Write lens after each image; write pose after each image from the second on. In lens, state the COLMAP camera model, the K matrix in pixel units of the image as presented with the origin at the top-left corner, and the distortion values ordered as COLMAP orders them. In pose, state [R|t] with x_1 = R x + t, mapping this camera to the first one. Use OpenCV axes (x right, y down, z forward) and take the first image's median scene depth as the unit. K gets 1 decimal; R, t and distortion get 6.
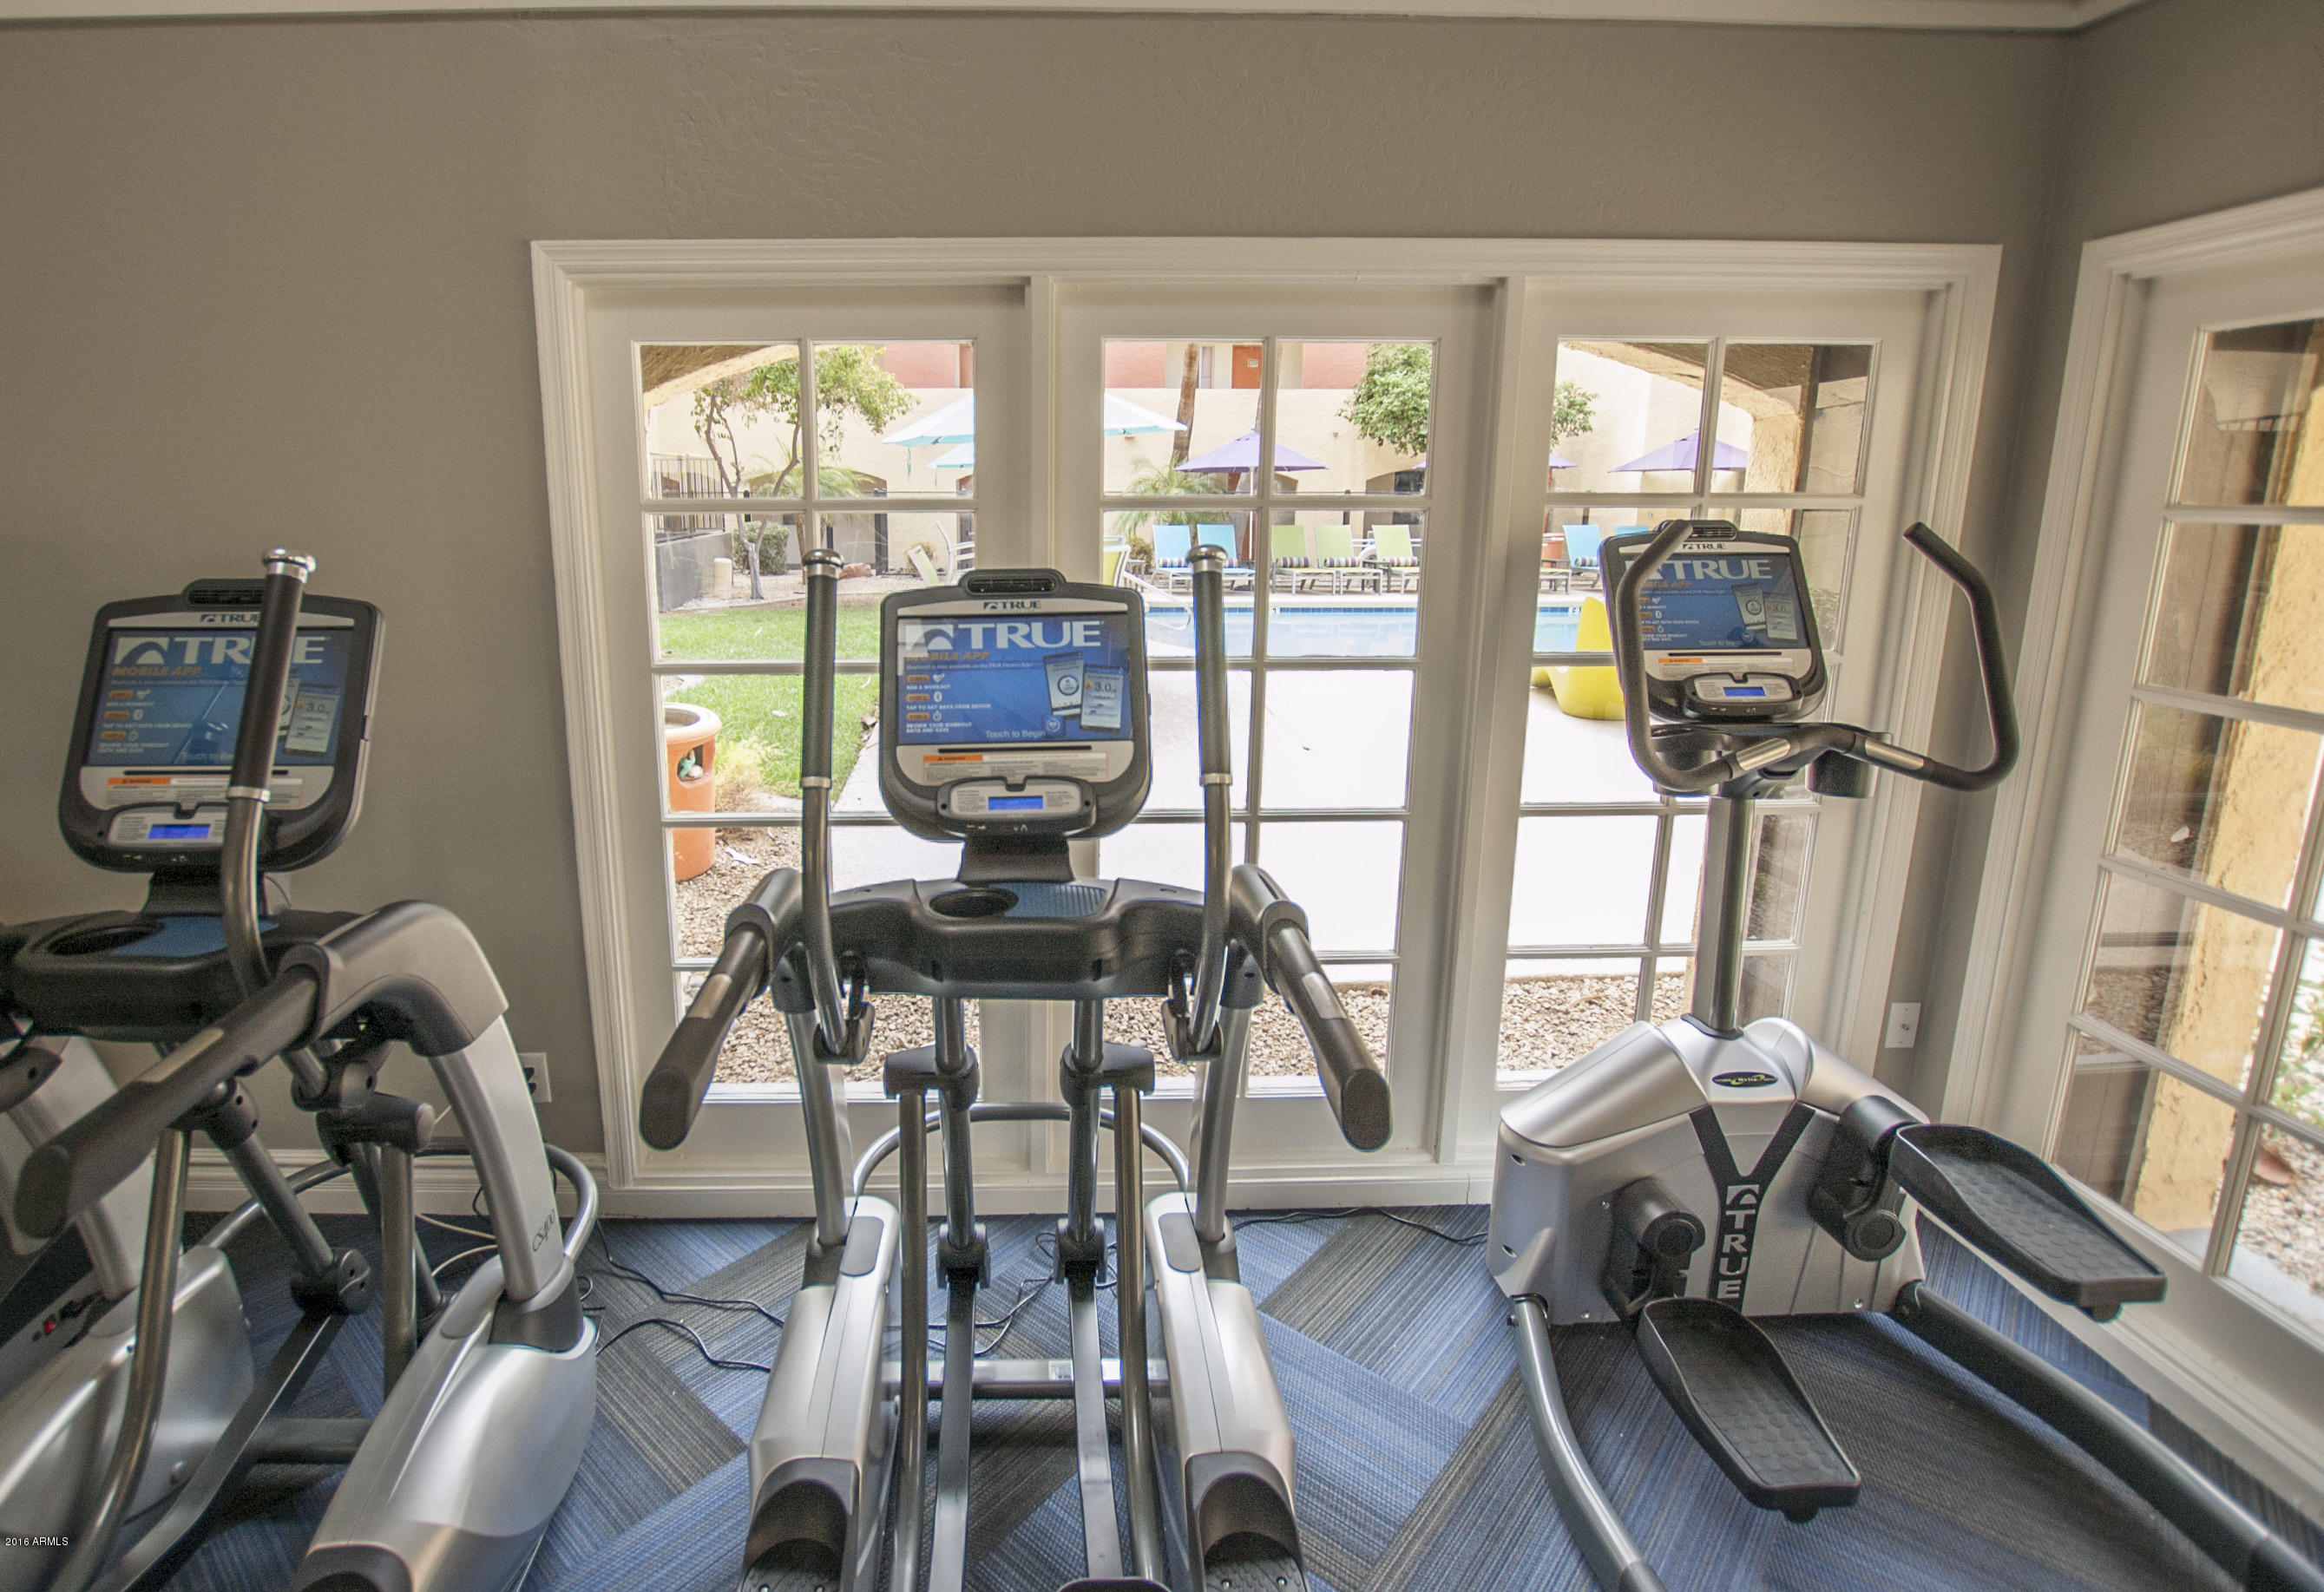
lens RADIAL K [[1148.1, 0, 1009.2], [0, 1148.1, 701.1], [0, 0, 1]] dist [-0.000230, -0.000039]
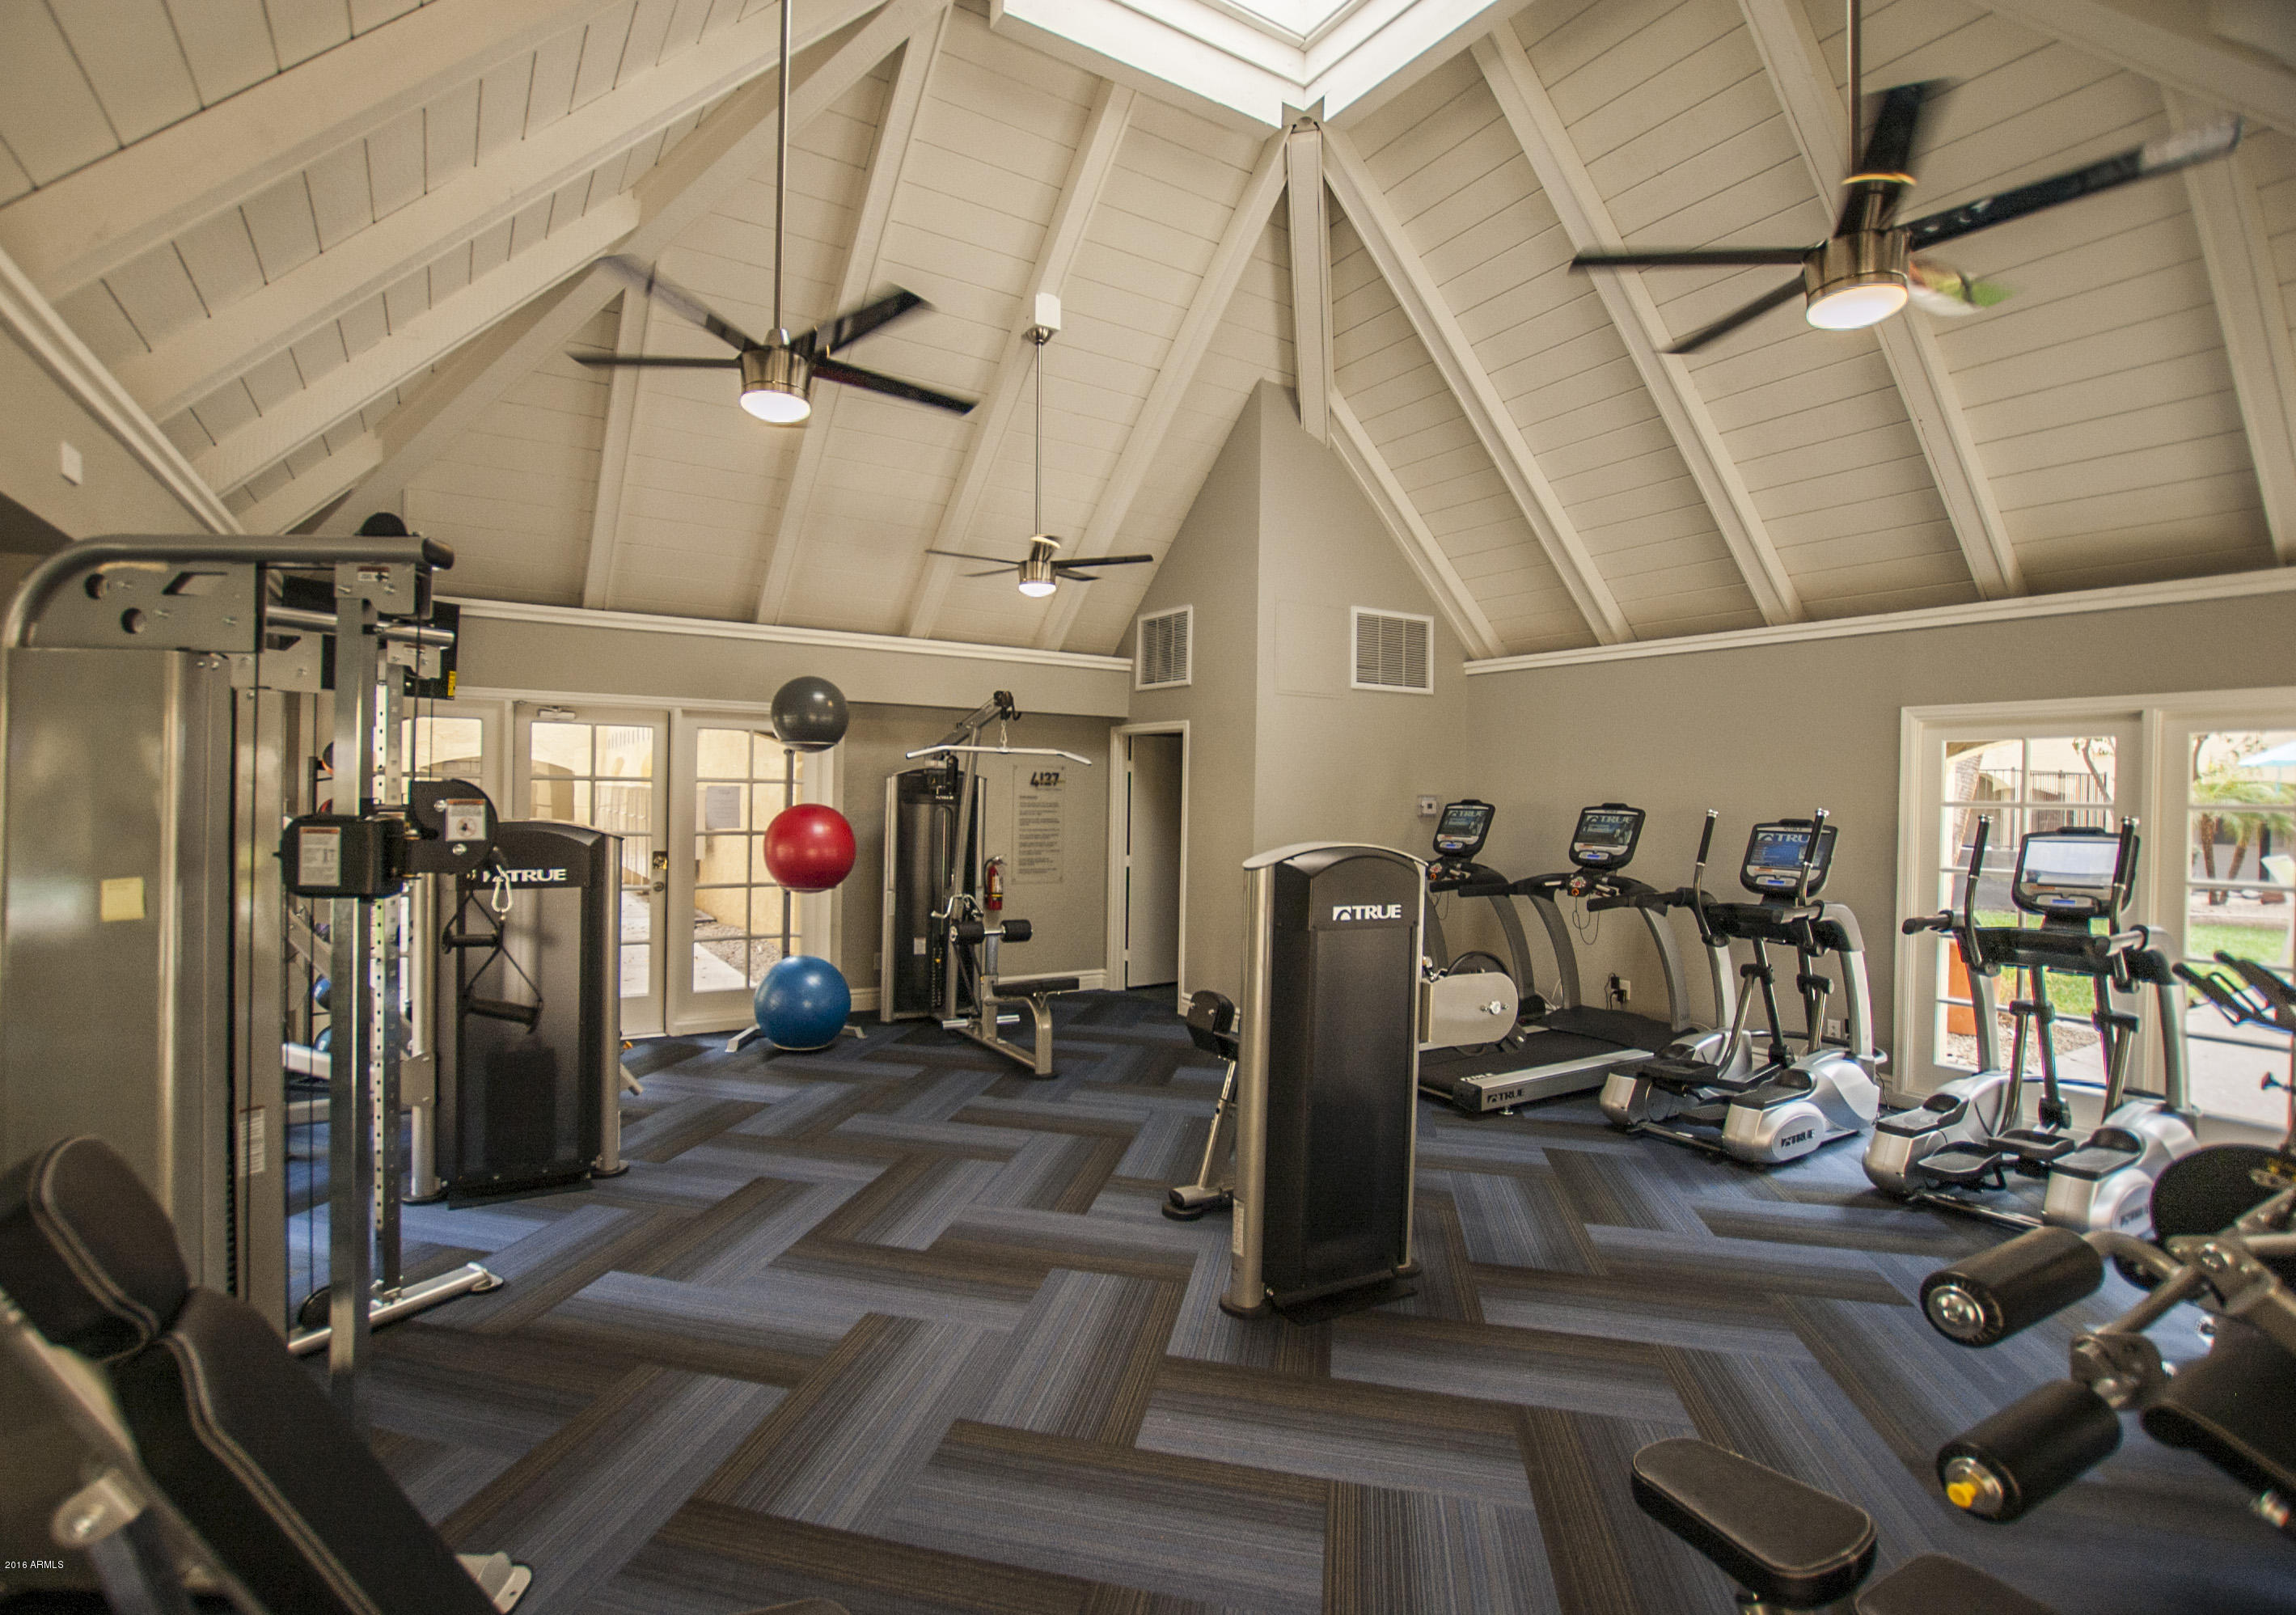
lens RADIAL K [[1075.4, 0, 1084.1], [0, 1075.4, 805.9], [0, 0, 1]] dist [-0.024791, 0.000906]
pose [[0.503922, 0.016617, -0.863589, 1.040333], [-0.183047, 0.979160, -0.087971, 0.533894], [0.844131, 0.202408, 0.496462, -2.443372]]
